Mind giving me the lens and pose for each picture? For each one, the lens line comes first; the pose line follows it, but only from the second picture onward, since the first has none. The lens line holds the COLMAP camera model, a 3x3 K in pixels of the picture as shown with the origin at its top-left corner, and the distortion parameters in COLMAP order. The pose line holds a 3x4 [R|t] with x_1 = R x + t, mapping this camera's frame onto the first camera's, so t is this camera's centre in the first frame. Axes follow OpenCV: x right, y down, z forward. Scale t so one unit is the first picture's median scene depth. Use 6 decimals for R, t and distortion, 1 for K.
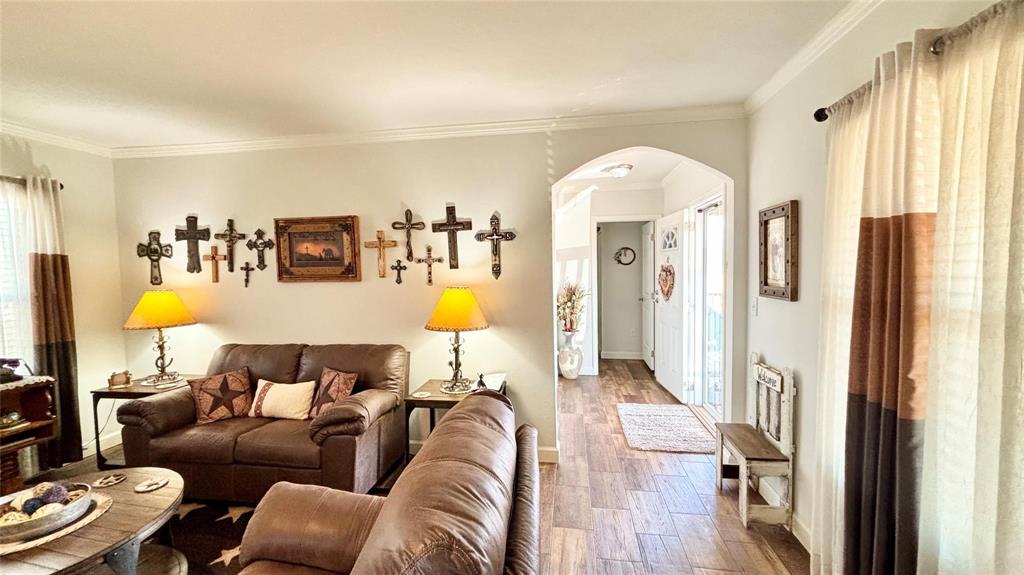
lens RADIAL K [[406.1, 0, 508.1], [0, 406.1, 288.2], [0, 0, 1]] dist [0.003230, 0.000442]
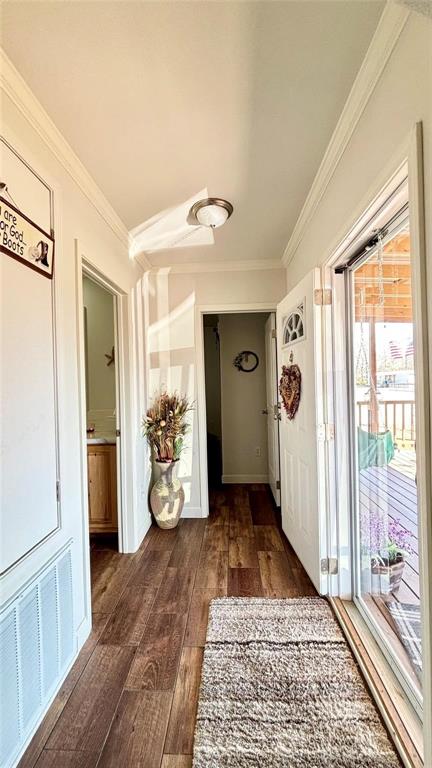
lens RADIAL K [[304.5, 0, 219.5], [0, 304.5, 384.6], [0, 0, 1]] dist [0.003230, 0.000442]
pose [[0.993475, -0.009087, 0.113689, 0.209723], [0.014200, 0.998920, -0.044245, -0.004754], [-0.113164, 0.045571, 0.992531, 0.497949]]
